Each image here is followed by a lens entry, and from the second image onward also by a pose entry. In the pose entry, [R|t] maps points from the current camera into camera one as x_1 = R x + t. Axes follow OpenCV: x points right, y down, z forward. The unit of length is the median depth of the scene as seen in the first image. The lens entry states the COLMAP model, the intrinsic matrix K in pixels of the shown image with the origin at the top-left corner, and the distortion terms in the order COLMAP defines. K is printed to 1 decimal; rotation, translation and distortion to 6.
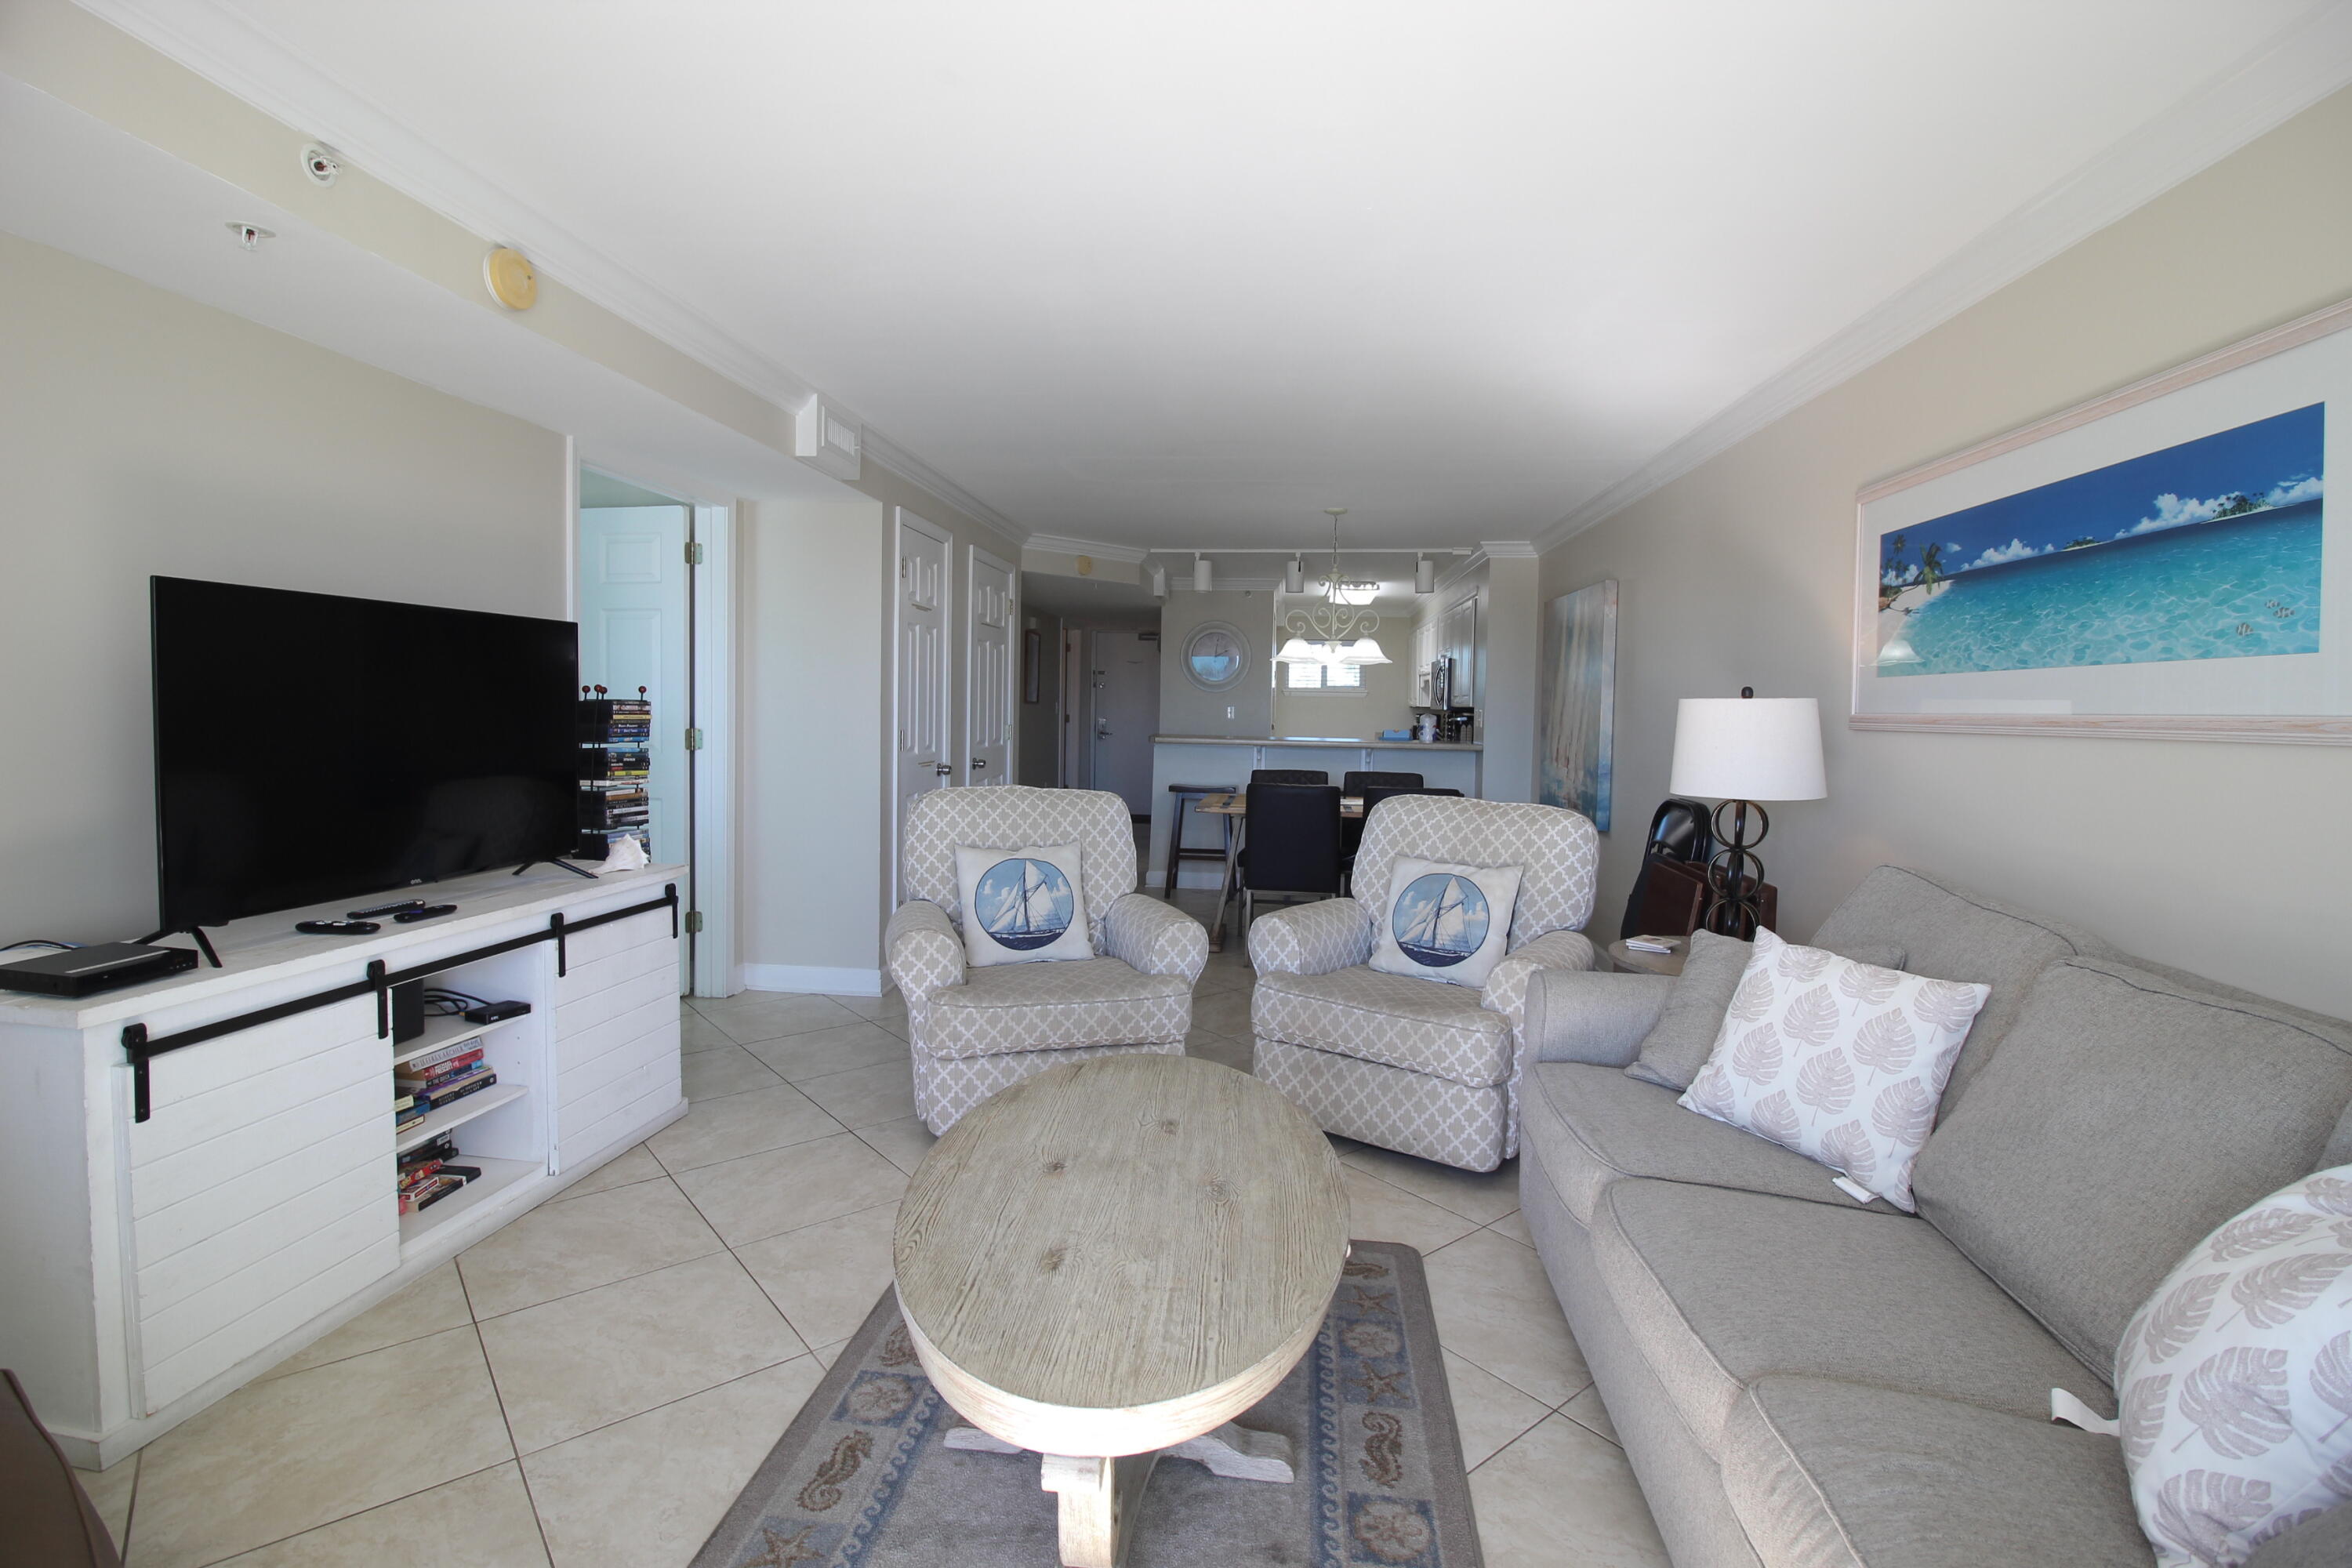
lens RADIAL K [[1088.3, 0, 1180.3], [0, 1088.3, 745.9], [0, 0, 1]] dist [0.001771, -0.013744]
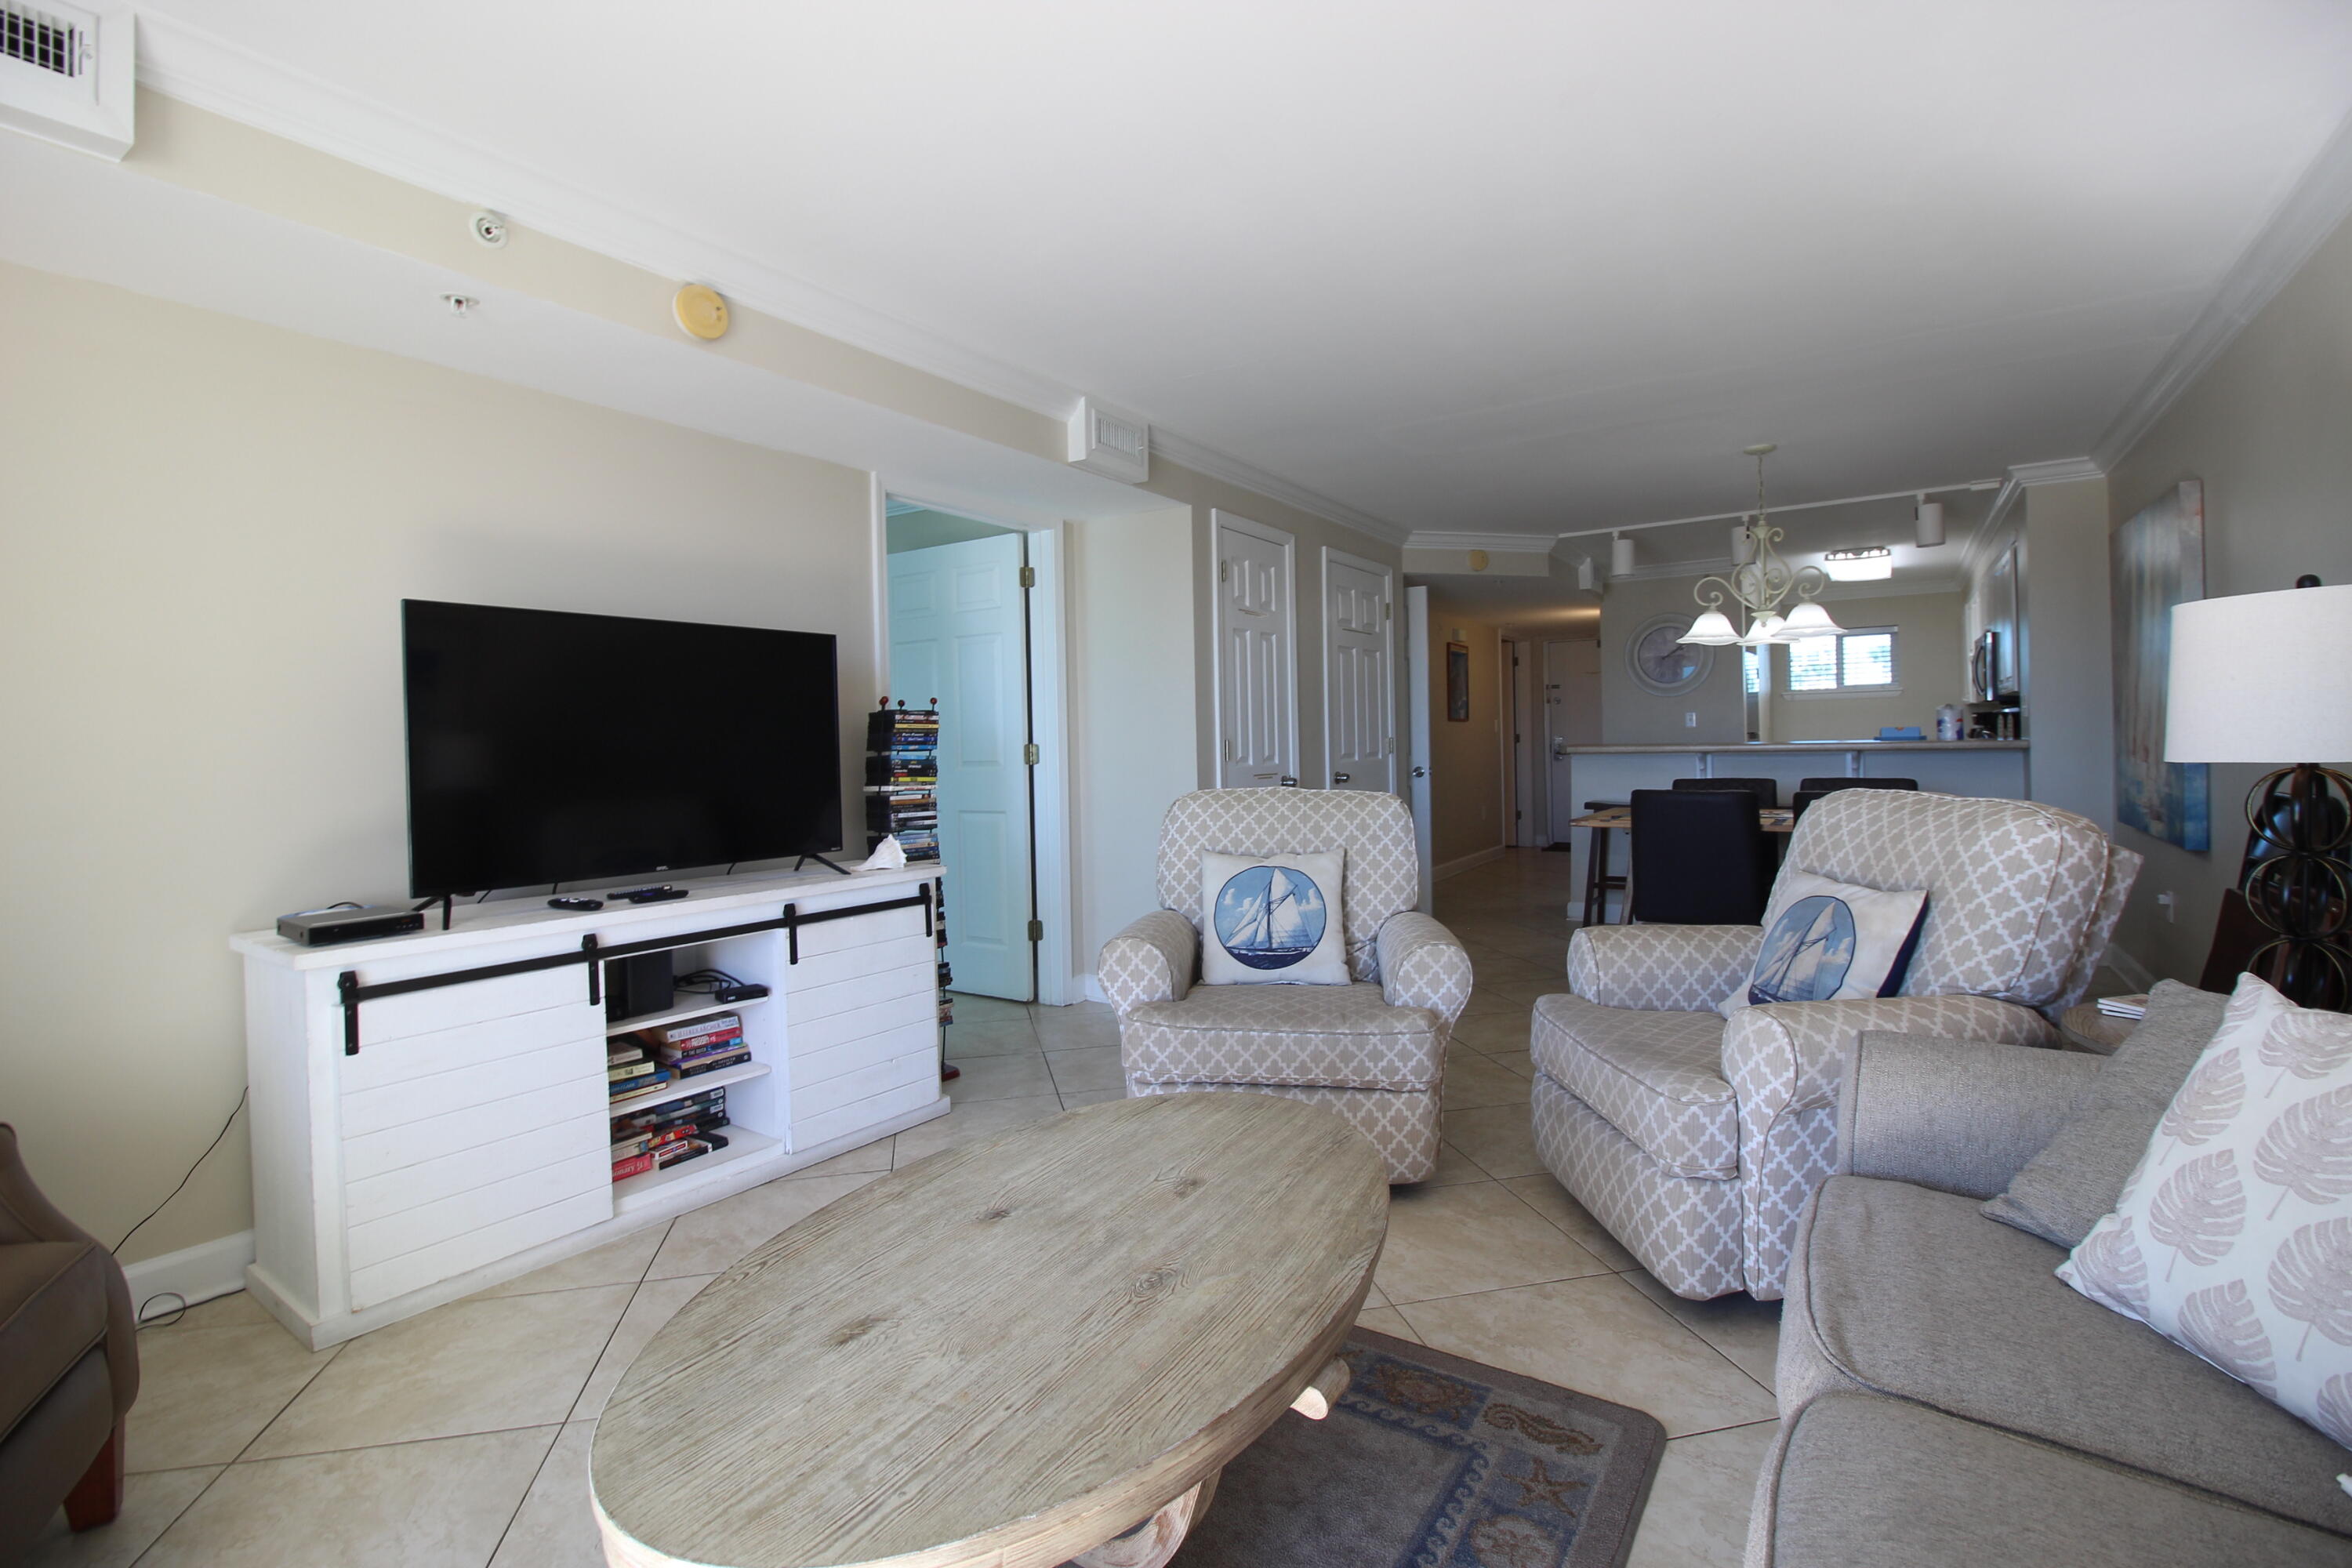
lens RADIAL K [[1088.3, 0, 1180.3], [0, 1088.3, 745.9], [0, 0, 1]] dist [0.001771, -0.013744]
pose [[0.890972, -0.037521, -0.452506, 0.219450], [0.021792, 0.998965, -0.039926, 0.044244], [0.453536, 0.025712, 0.890867, 0.194702]]
